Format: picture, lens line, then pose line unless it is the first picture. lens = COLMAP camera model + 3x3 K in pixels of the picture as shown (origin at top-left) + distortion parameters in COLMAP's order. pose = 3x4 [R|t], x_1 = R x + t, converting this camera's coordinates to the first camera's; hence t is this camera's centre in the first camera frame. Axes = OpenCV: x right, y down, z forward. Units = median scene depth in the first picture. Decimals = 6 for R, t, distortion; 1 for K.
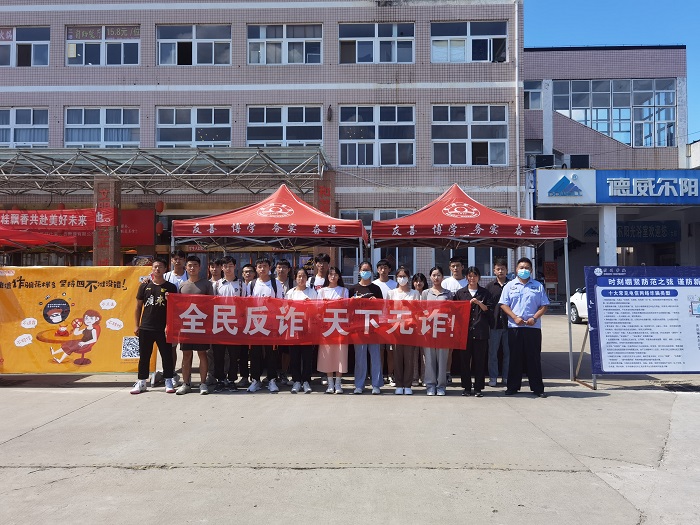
lens RADIAL K [[562.3, 0, 350.0], [0, 562.3, 262.5], [0, 0, 1]] dist [0.007914, 0.002890]
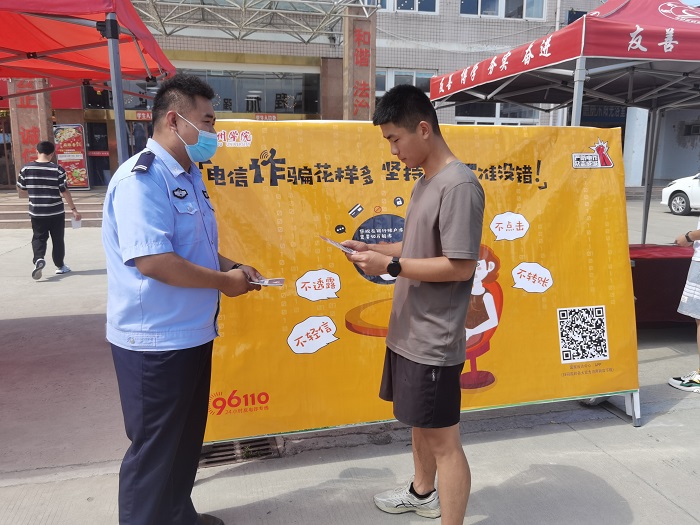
lens RADIAL K [[562.3, 0, 350.0], [0, 562.3, 262.5], [0, 0, 1]] dist [0.007914, 0.002890]
pose [[0.969789, -0.037884, 0.240984, -0.630915], [-0.012948, 0.978481, 0.205932, 0.020879], [-0.243600, -0.202831, 0.948430, 0.662351]]
